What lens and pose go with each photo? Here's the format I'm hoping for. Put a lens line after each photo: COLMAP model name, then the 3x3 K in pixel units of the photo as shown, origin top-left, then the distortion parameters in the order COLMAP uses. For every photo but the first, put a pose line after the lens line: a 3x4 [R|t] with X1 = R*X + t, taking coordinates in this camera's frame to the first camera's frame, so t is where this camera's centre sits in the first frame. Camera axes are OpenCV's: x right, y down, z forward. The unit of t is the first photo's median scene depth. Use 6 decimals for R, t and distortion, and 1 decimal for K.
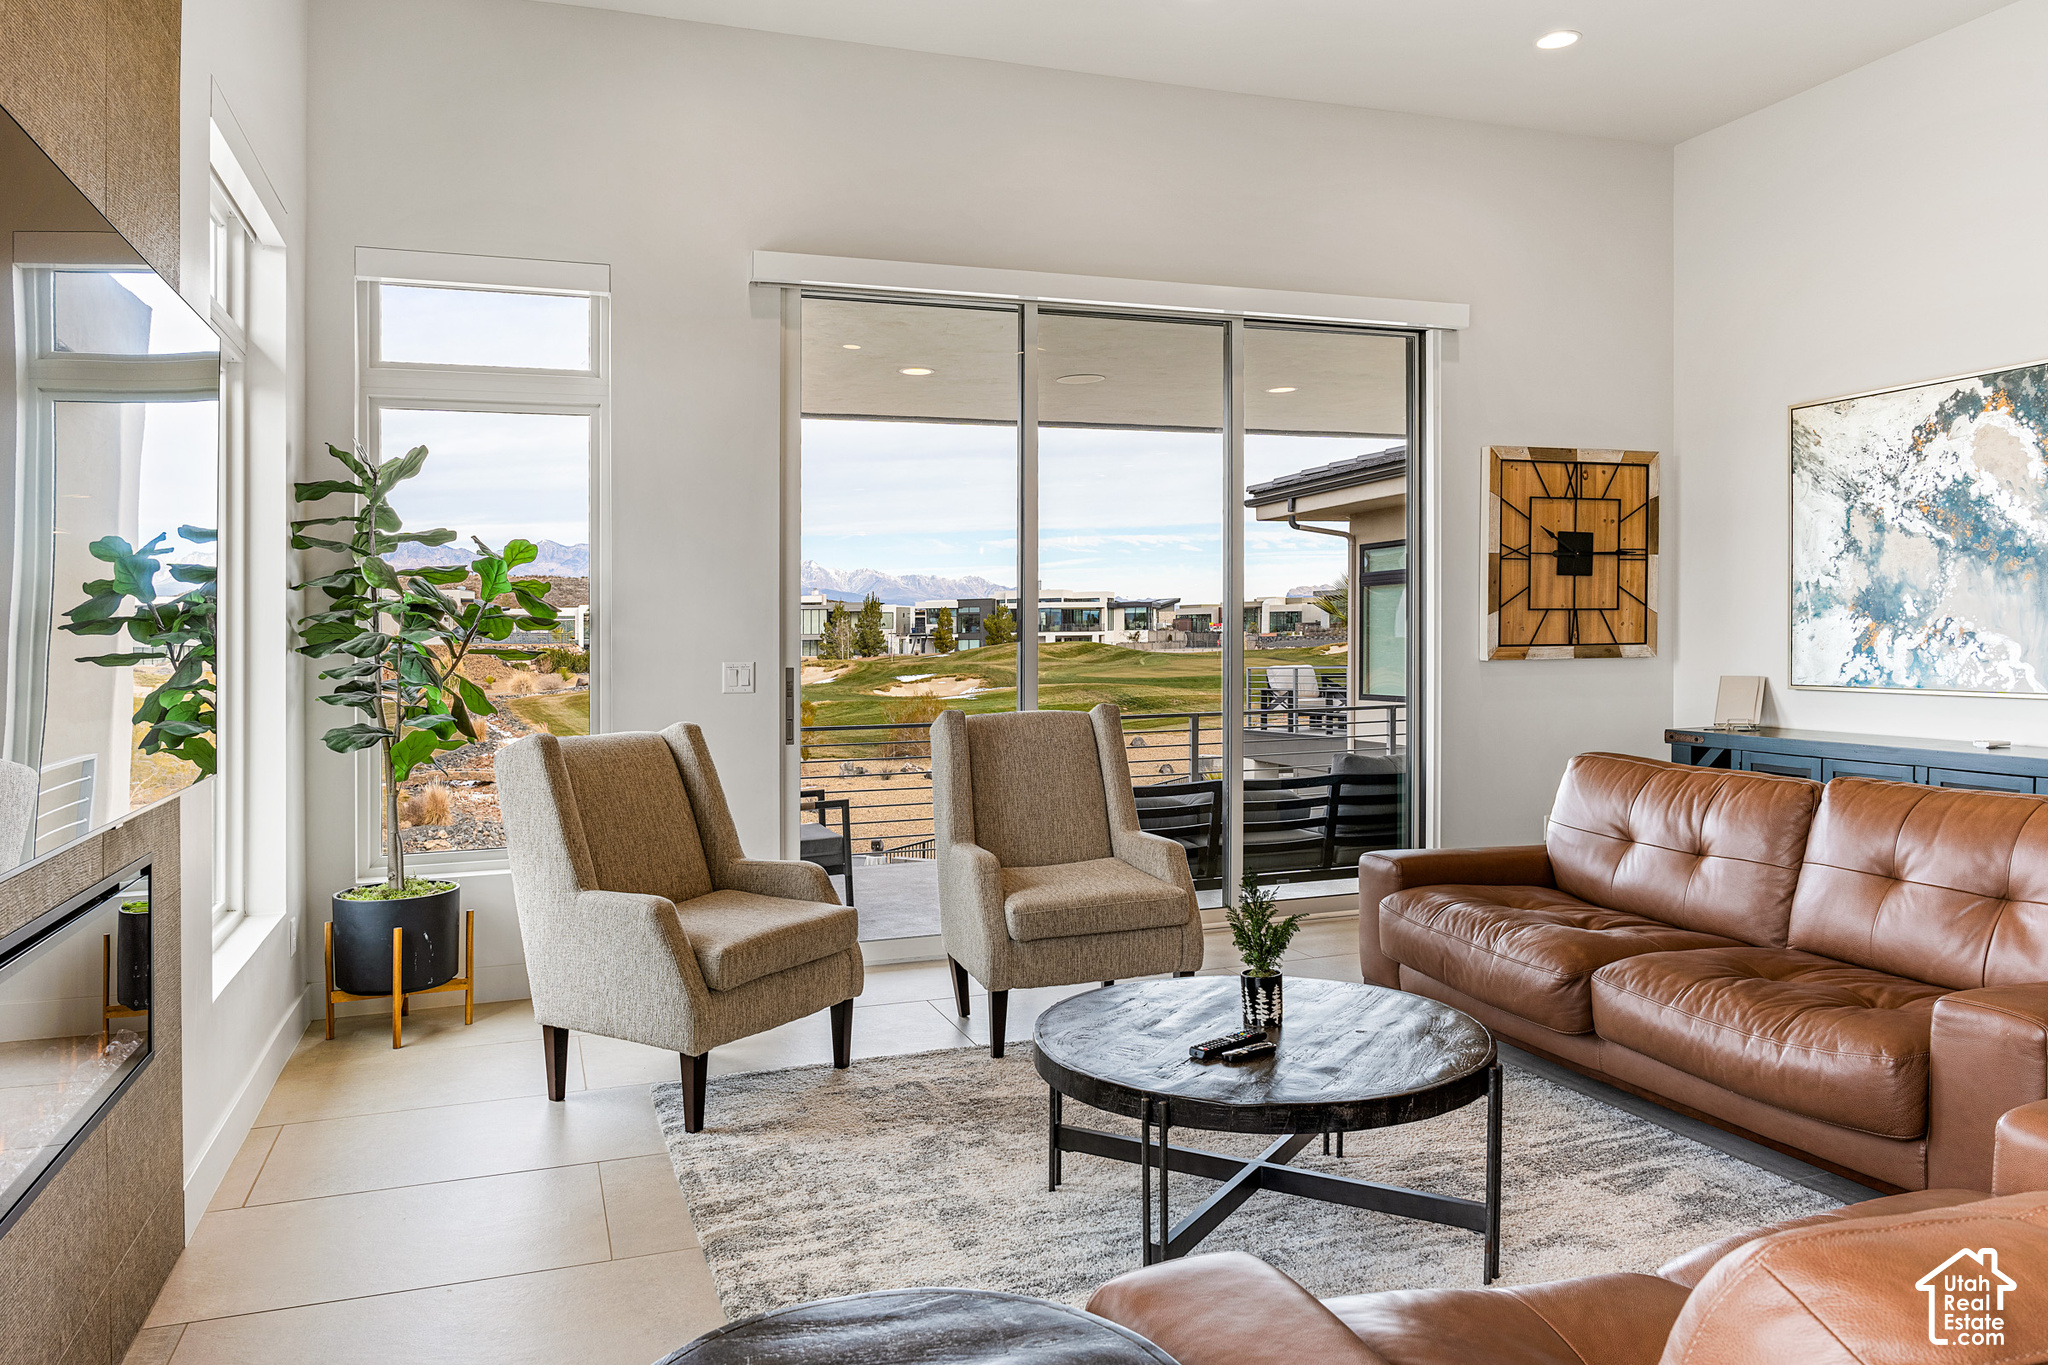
lens RADIAL K [[1425.9, 0, 1033.1], [0, 1425.9, 668.4], [0, 0, 1]] dist [-0.000607, 0.000138]
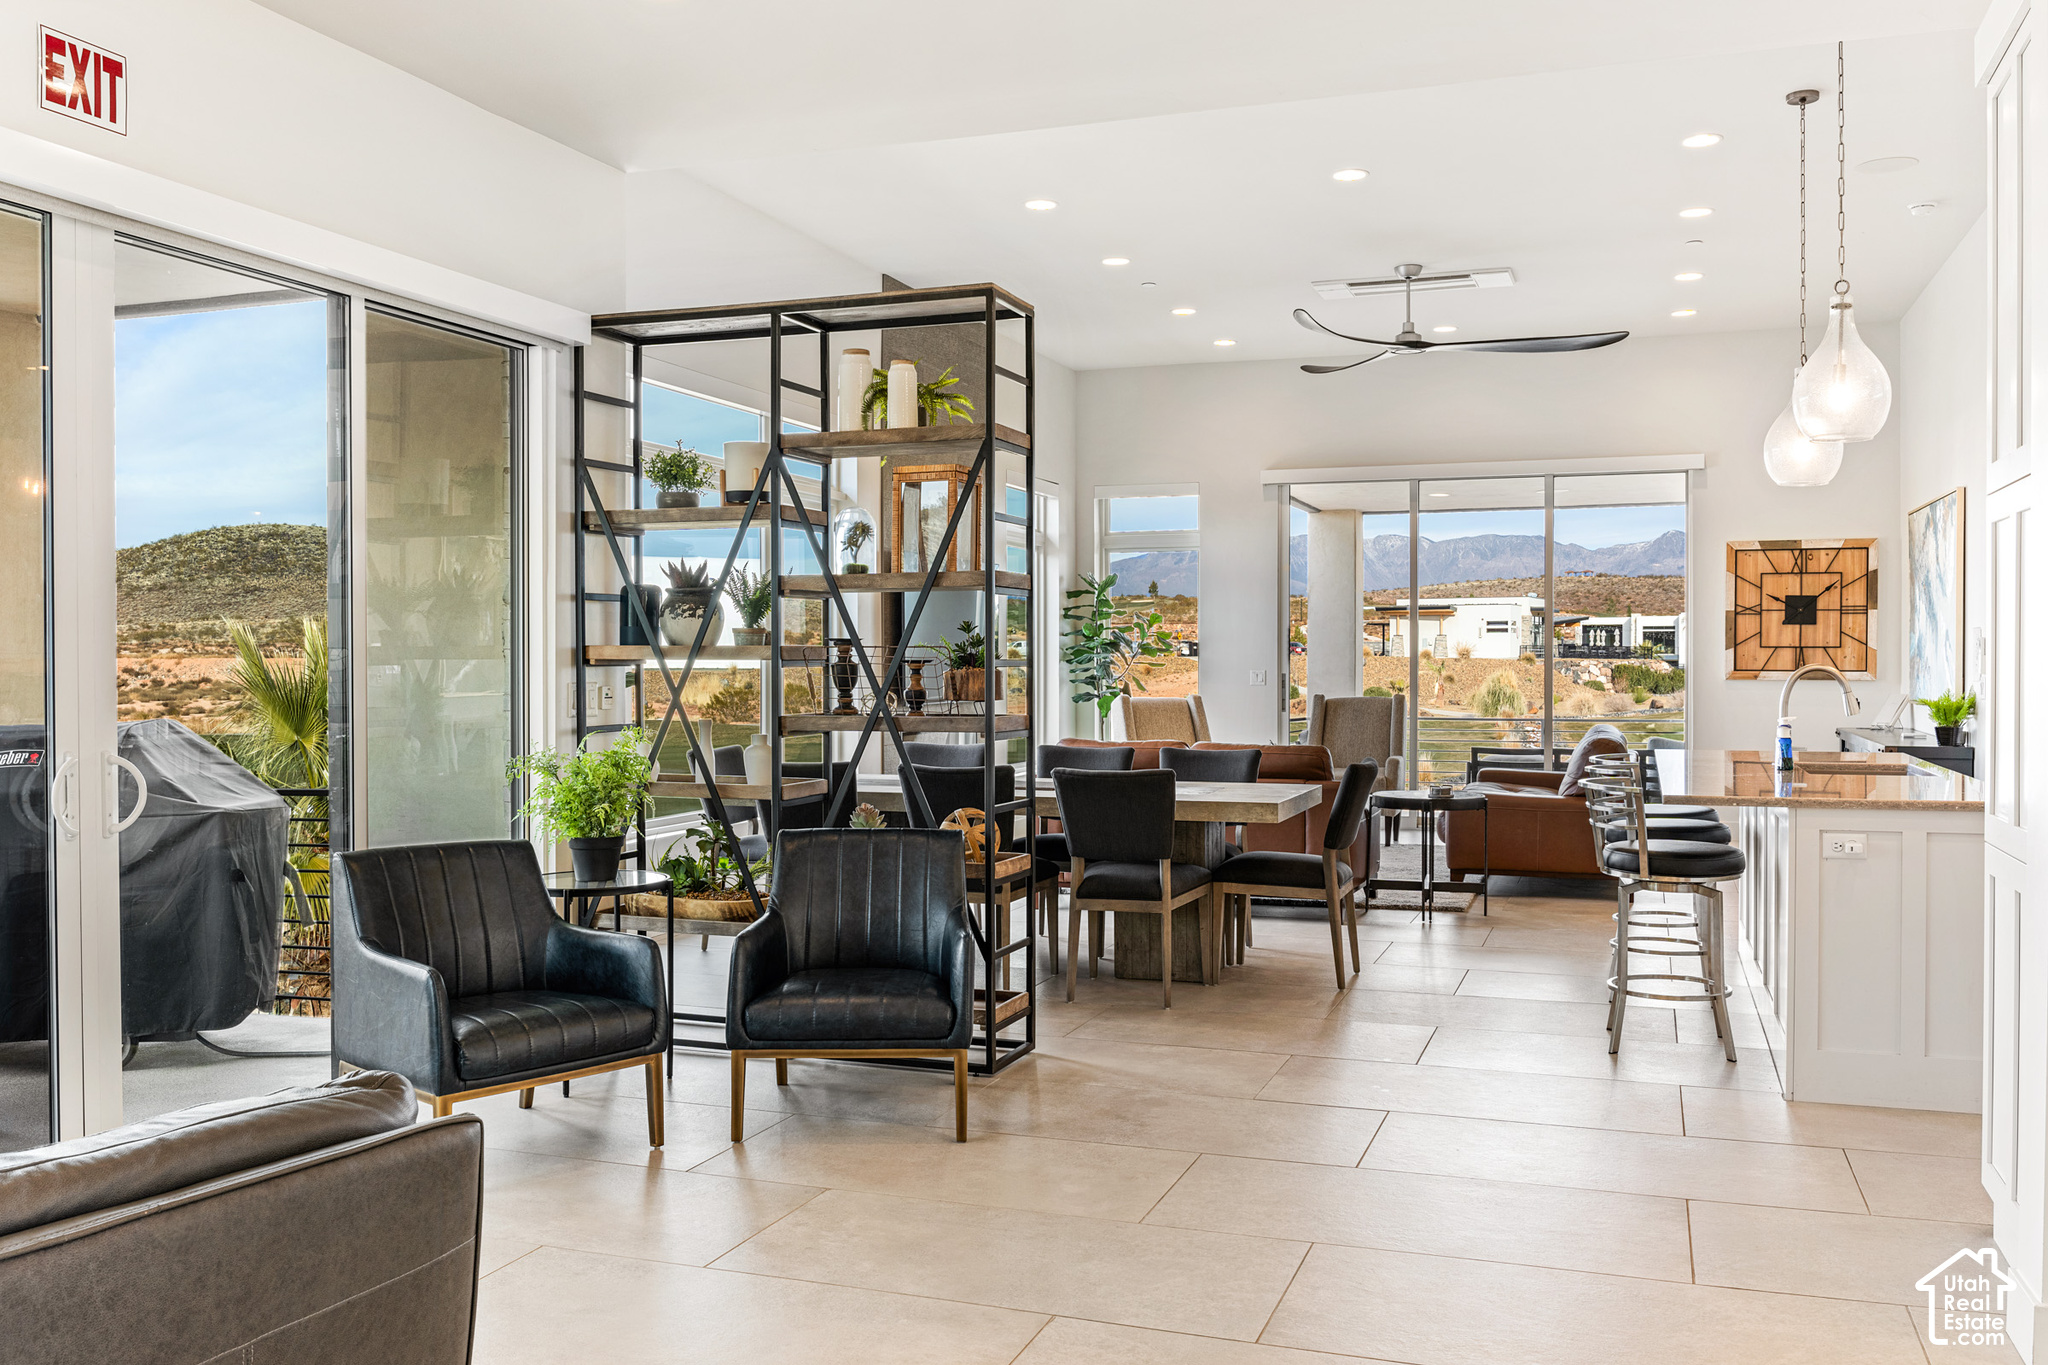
lens RADIAL K [[1716.3, 0, 1025.5], [0, 1716.3, 682.6], [0, 0, 1]] dist [-0.004970, -0.002173]
pose [[0.777877, 0.023507, -0.627977, 0.877956], [-0.025613, 0.999656, 0.005694, 0.006504], [0.627895, 0.011655, 0.778211, -0.911201]]
